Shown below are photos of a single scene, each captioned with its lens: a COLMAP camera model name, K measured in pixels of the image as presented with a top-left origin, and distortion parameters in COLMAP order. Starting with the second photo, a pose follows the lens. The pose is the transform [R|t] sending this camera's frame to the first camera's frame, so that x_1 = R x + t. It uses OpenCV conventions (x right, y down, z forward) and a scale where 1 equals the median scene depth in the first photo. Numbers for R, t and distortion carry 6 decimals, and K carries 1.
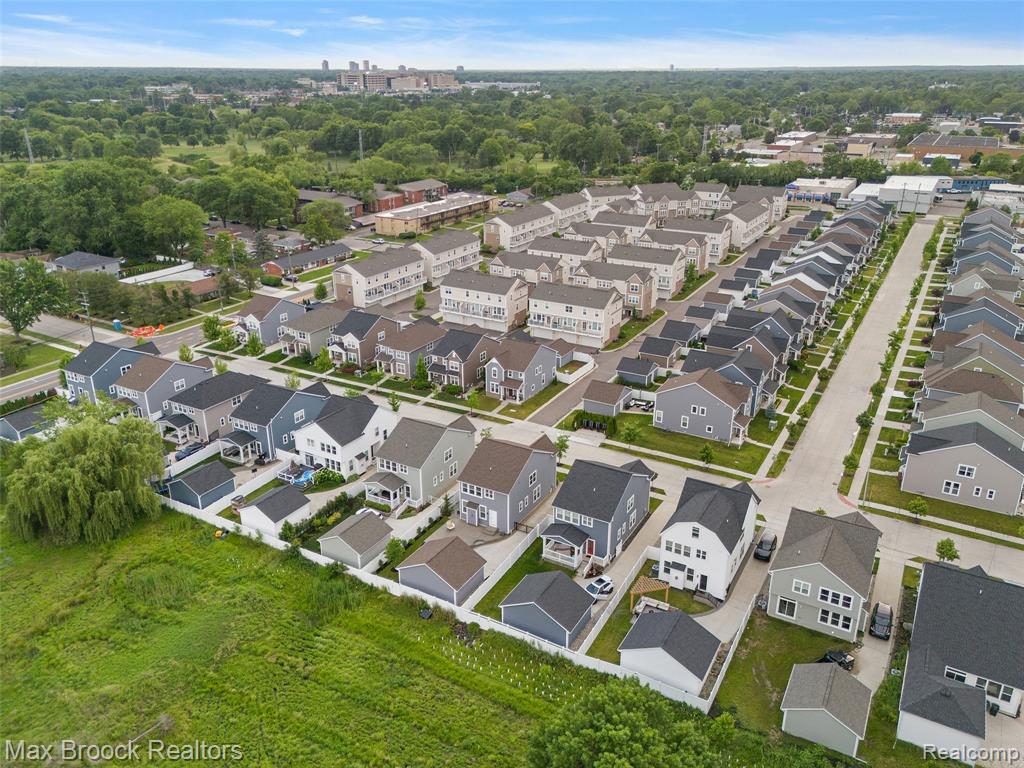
lens RADIAL K [[777.3, 0, 526.6], [0, 777.3, 384.4], [0, 0, 1]] dist [0.071572, -0.077190]
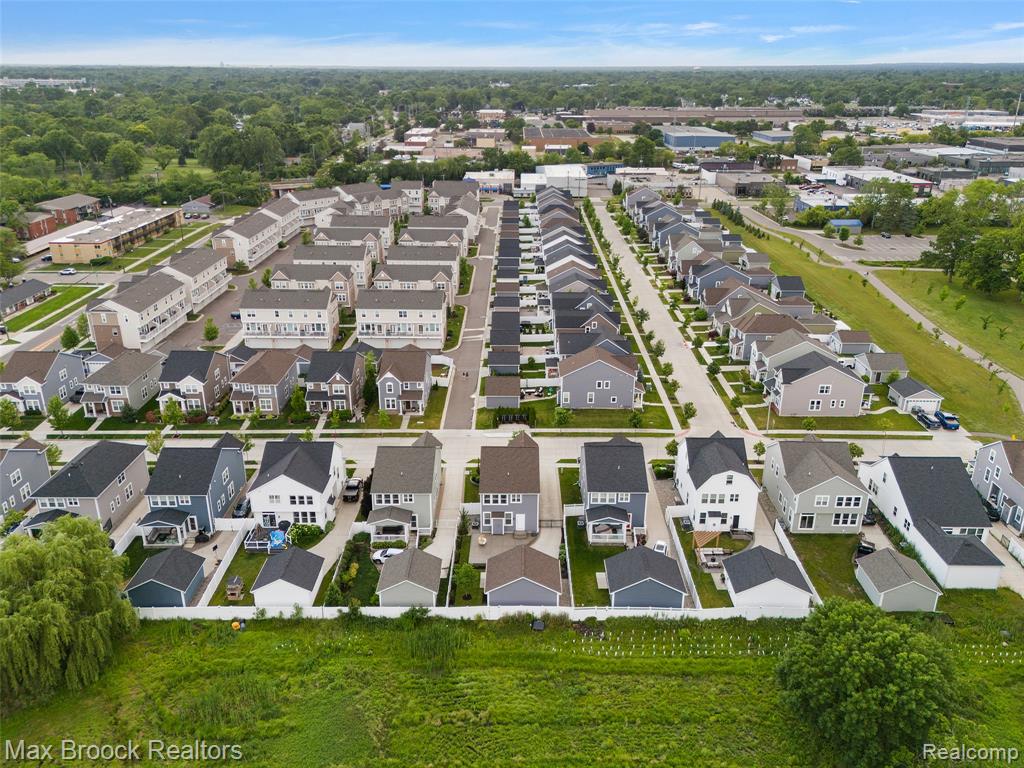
lens RADIAL K [[777.3, 0, 526.6], [0, 777.3, 384.4], [0, 0, 1]] dist [0.071572, -0.077190]
pose [[0.870138, -0.181855, 0.458027, -0.369940], [0.180760, 0.982420, 0.046662, -0.037089], [-0.458460, 0.042191, 0.887713, 0.082404]]
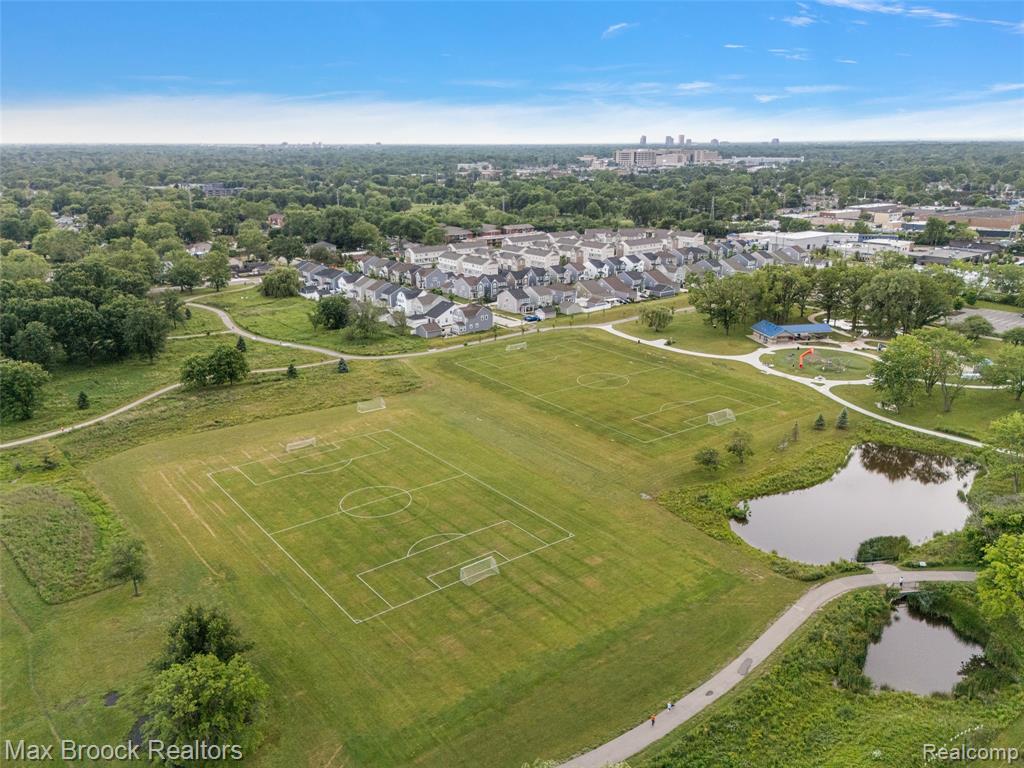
lens RADIAL K [[777.3, 0, 526.6], [0, 777.3, 384.4], [0, 0, 1]] dist [0.071572, -0.077190]
pose [[0.926142, 0.105593, -0.362093, 1.531880], [-0.134657, 0.989313, -0.055917, 0.520577], [0.352319, 0.100545, 0.930463, -1.588980]]
